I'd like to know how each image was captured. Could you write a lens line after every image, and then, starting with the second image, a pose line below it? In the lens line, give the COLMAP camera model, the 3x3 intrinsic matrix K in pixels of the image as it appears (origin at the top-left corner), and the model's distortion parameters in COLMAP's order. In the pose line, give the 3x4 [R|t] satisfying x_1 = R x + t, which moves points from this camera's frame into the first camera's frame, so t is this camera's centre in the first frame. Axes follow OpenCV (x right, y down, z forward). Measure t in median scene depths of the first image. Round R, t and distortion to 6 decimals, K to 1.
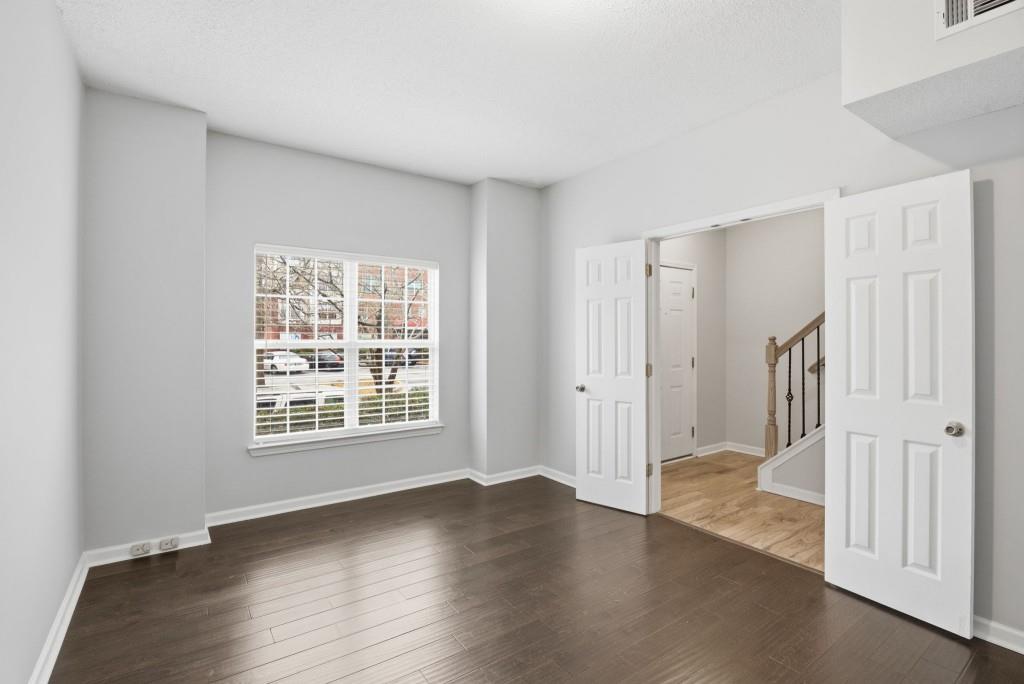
lens RADIAL K [[471.1, 0, 510.7], [0, 471.1, 330.8], [0, 0, 1]] dist [-0.064439, 0.000011]
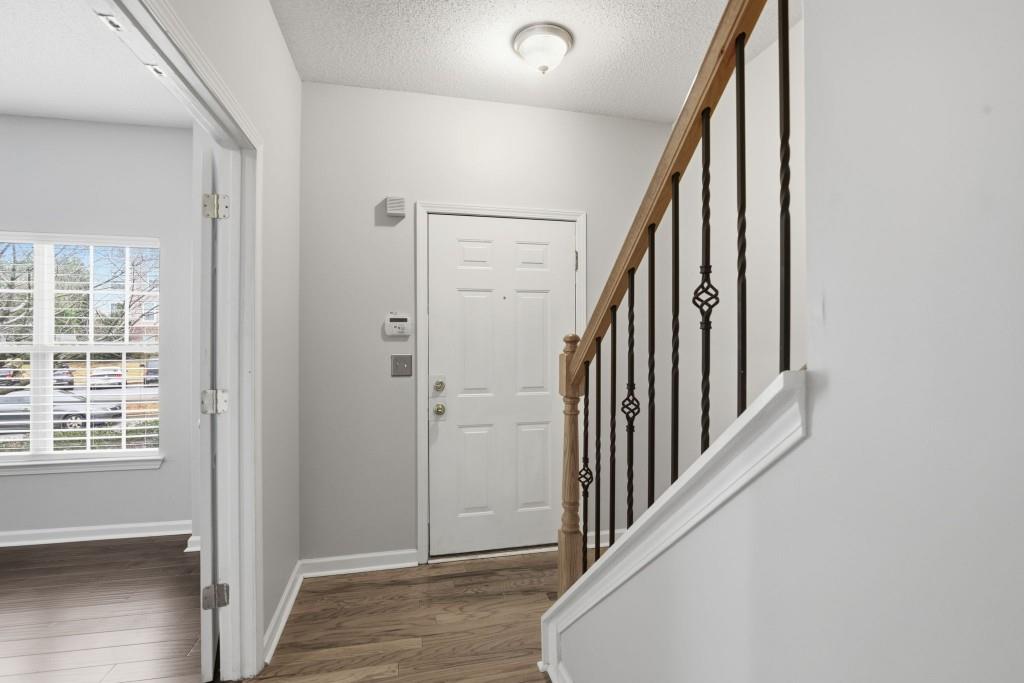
lens RADIAL K [[477.5, 0, 512.0], [0, 477.5, 341.5], [0, 0, 1]] dist [-0.000498, -0.000320]
pose [[0.924496, -0.003767, -0.381174, 0.643103], [0.005591, 0.999978, 0.003677, 0.018062], [0.381151, -0.005531, 0.924496, 0.506891]]
